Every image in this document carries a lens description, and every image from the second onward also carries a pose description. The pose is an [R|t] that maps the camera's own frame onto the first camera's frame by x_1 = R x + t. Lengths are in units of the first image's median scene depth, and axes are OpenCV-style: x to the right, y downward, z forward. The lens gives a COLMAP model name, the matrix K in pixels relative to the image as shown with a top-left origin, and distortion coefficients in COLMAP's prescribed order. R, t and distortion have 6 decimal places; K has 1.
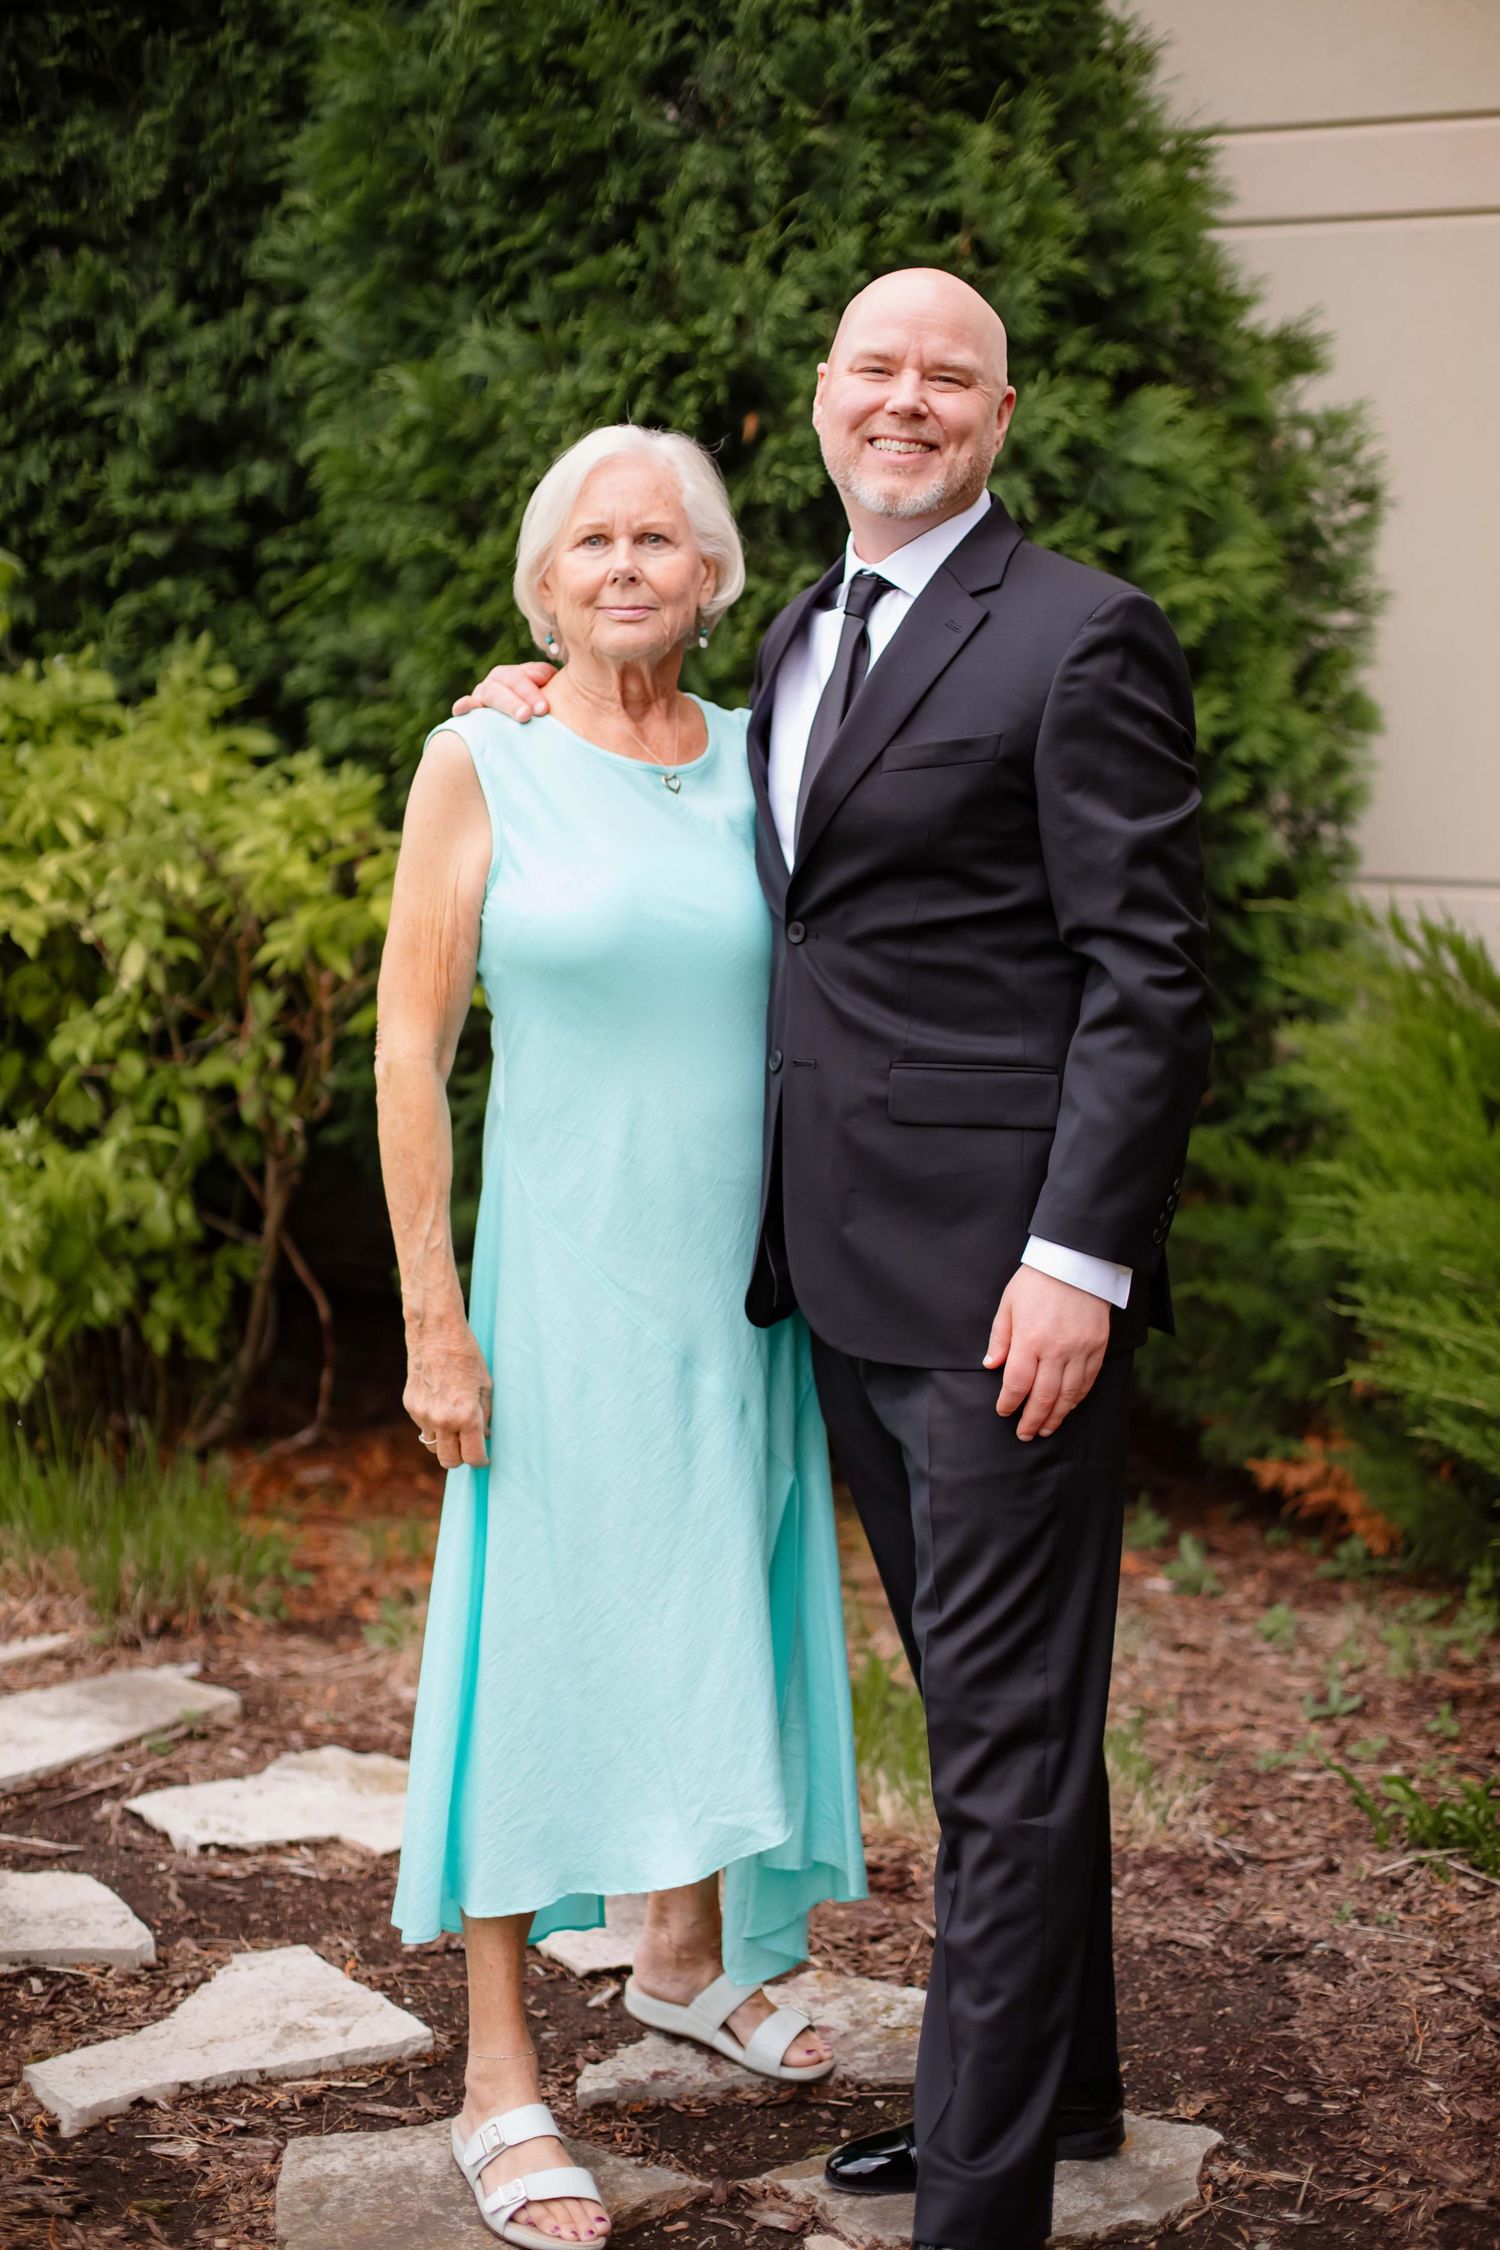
lens RADIAL K [[3199.4, 0, 754.6], [0, 3199.4, 1090.3], [0, 0, 1]] dist [-0.112367, -0.011497]
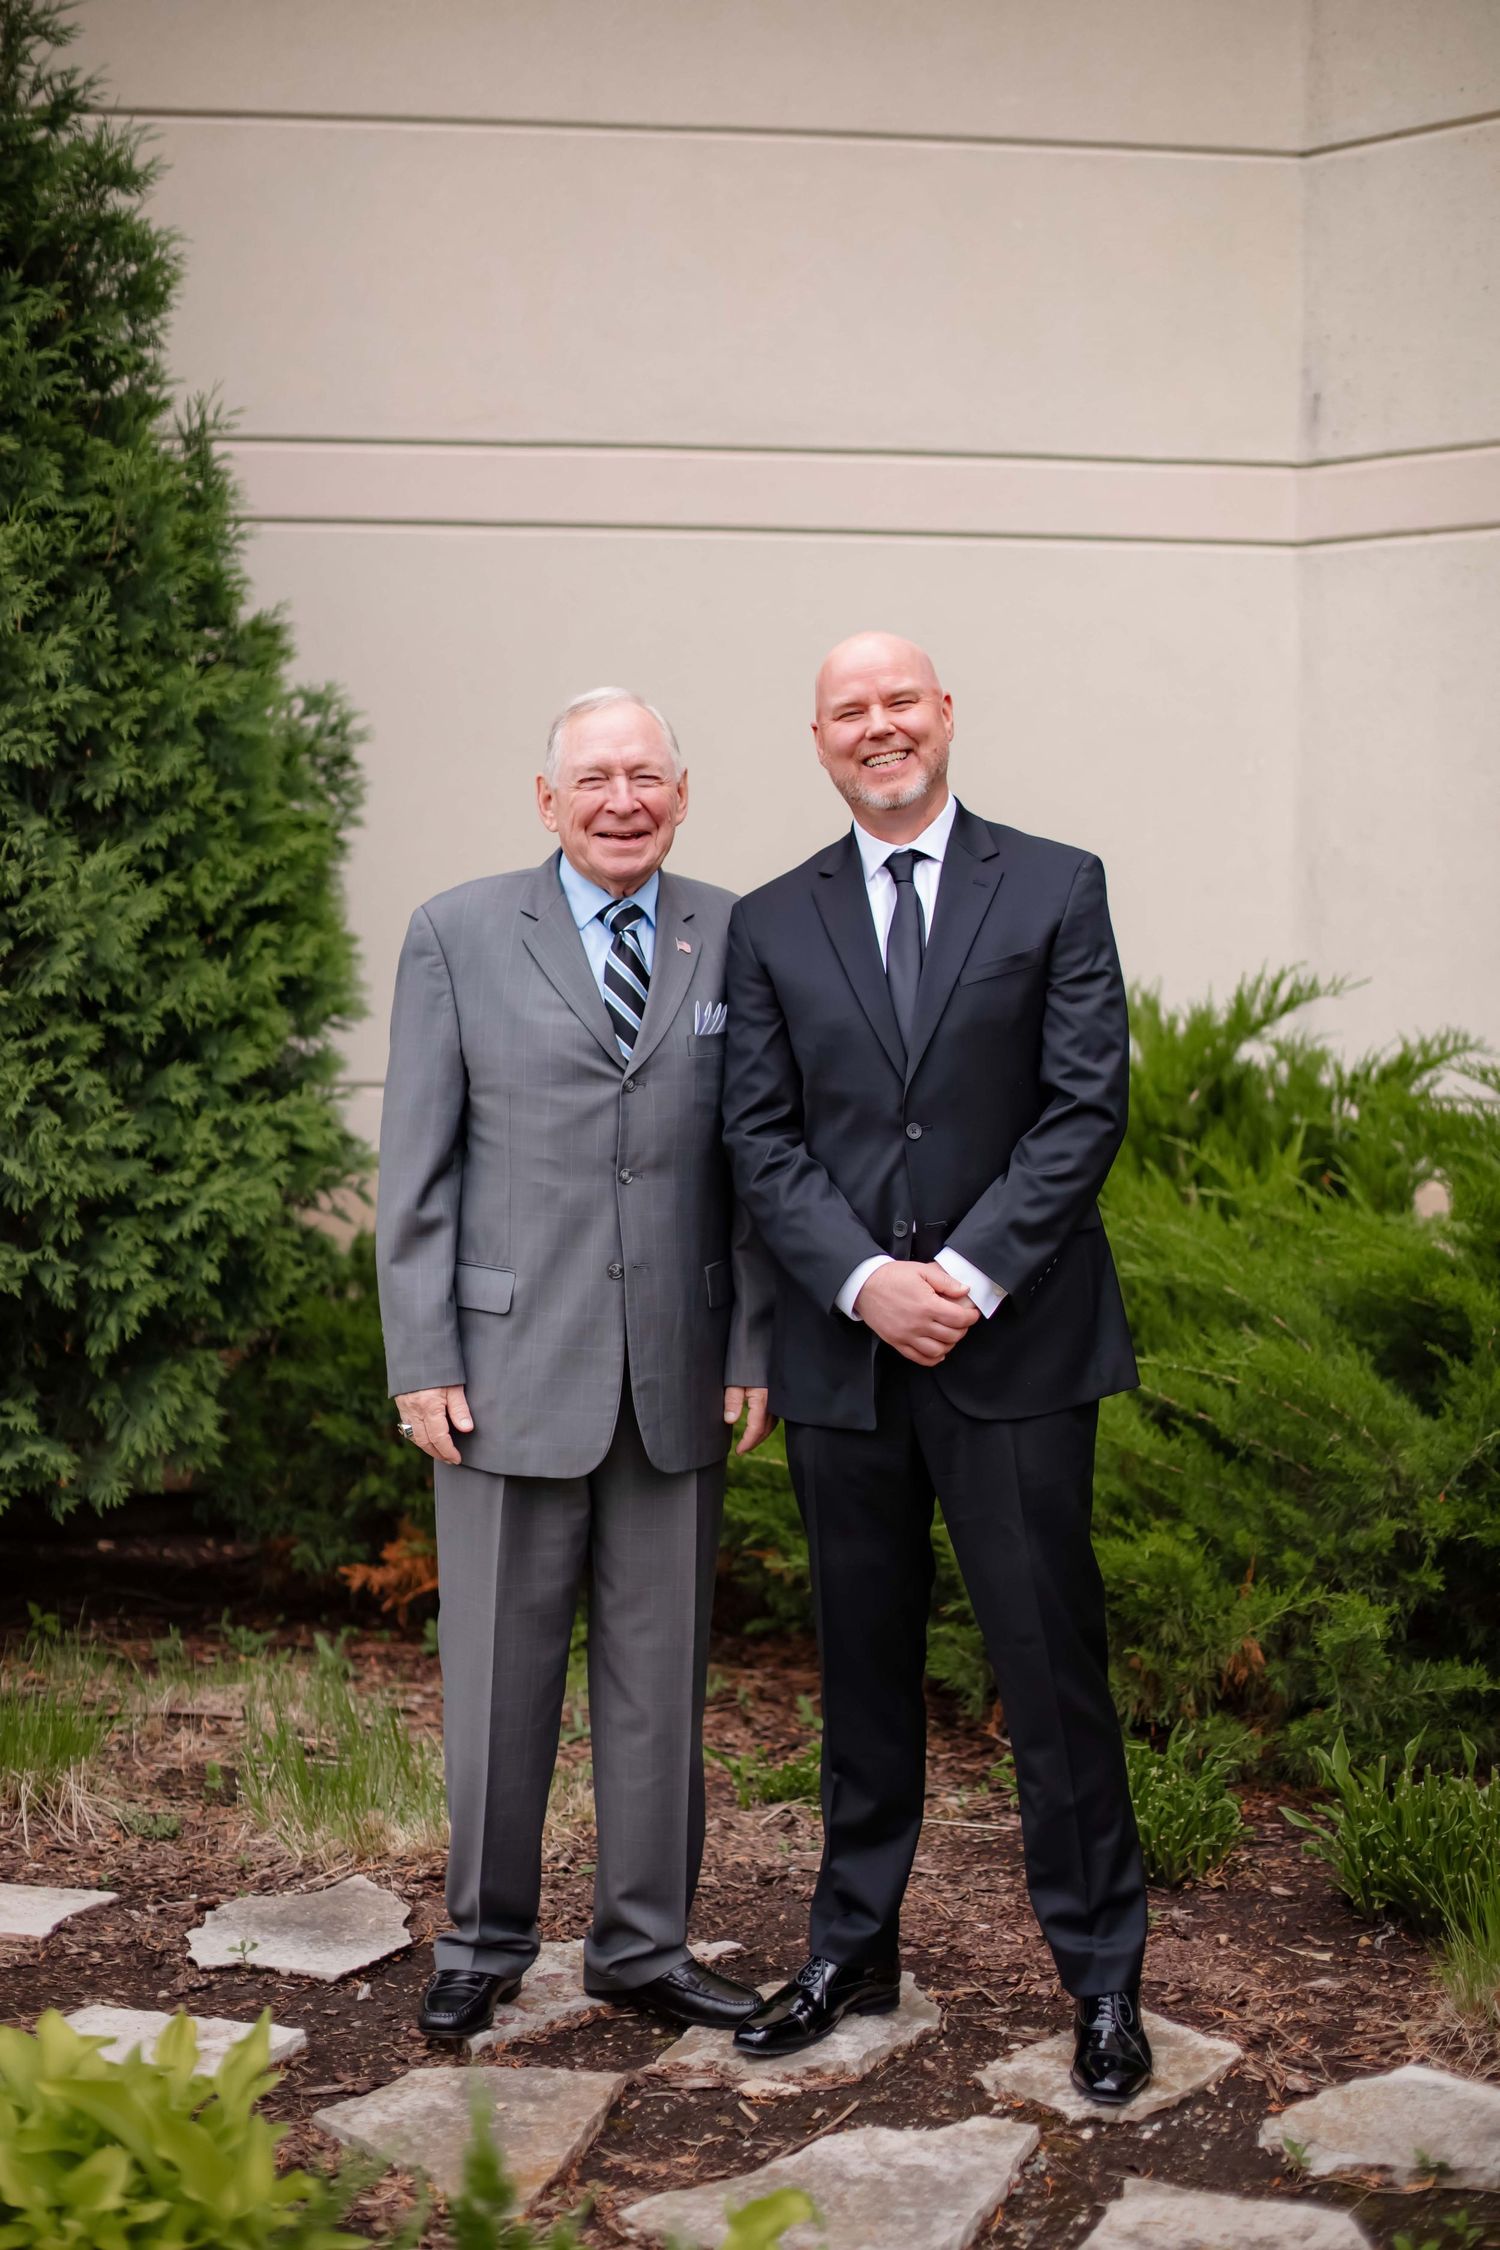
lens RADIAL K [[3234.3, 0, 743.7], [0, 3234.3, 1120.6], [0, 0, 1]] dist [-0.117372, -0.024888]
pose [[0.796943, -0.020693, 0.603700, -0.472279], [0.057626, 0.997459, -0.041882, 0.009072], [-0.601299, 0.068166, 0.796111, -0.061338]]
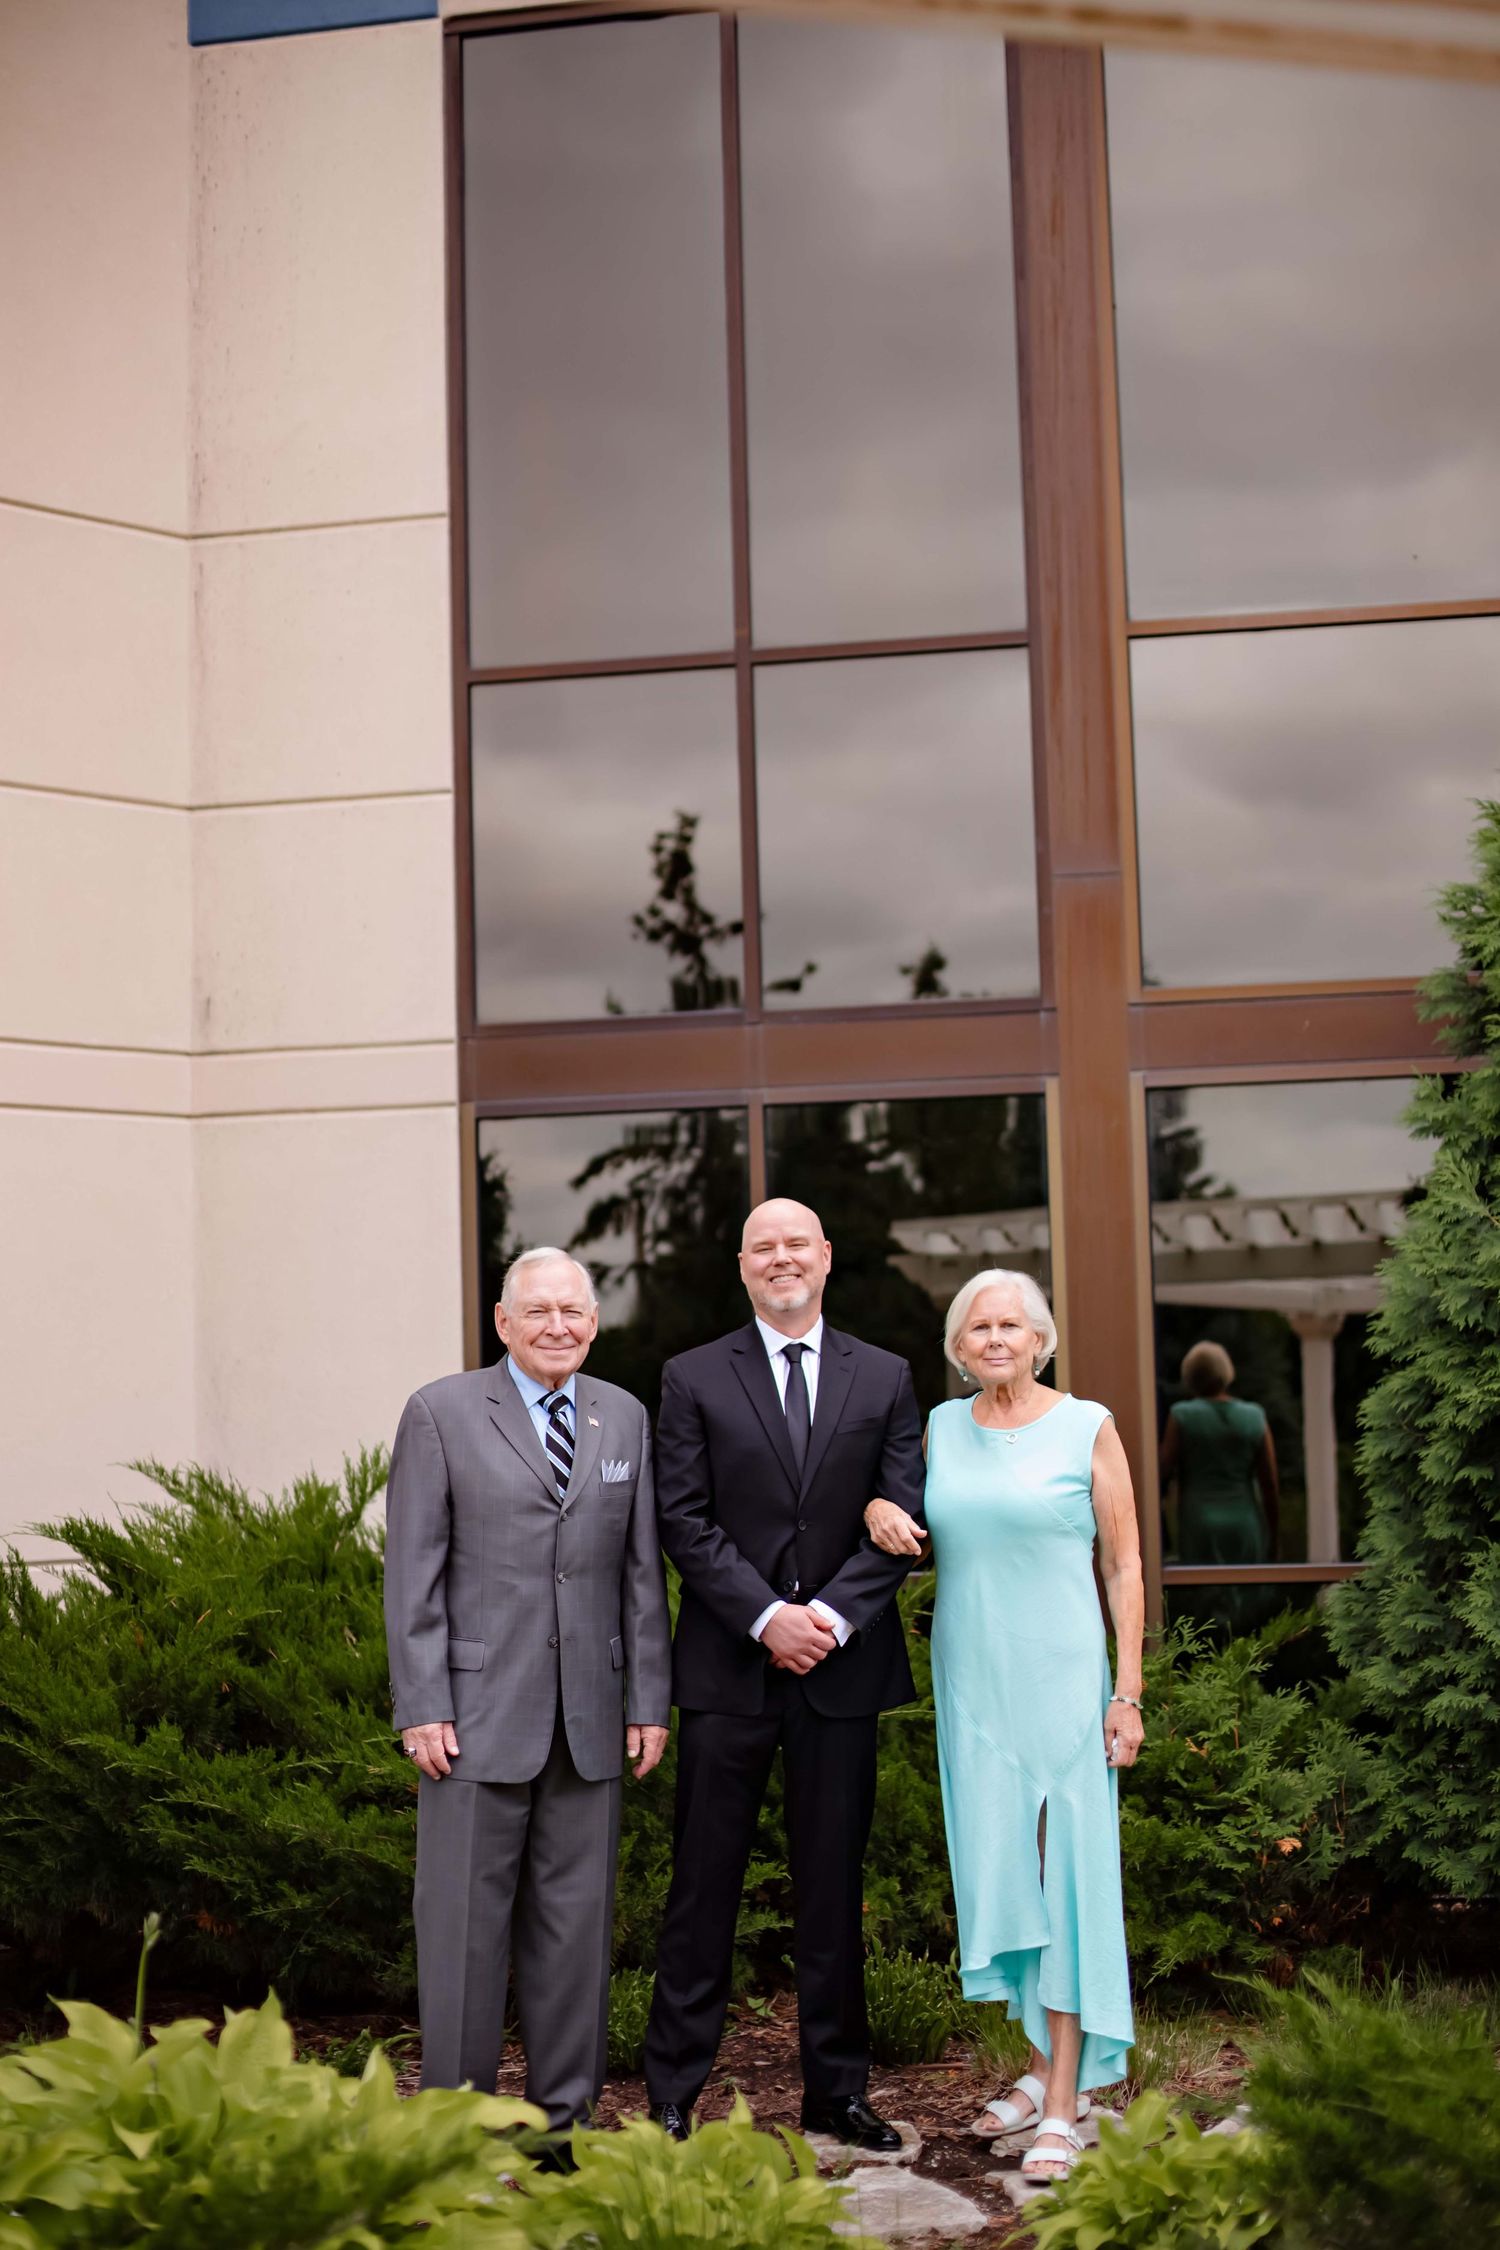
lens RADIAL K [[3273.9, 0, 750.0], [0, 3273.9, 1125.0], [0, 0, 1]] dist [-0.162726, 0.188823]
pose [[0.244502, 0.091996, 0.965275, -1.142822], [0.145141, 0.980802, -0.130239, -0.008052], [-0.958724, 0.171945, 0.226456, 0.229748]]
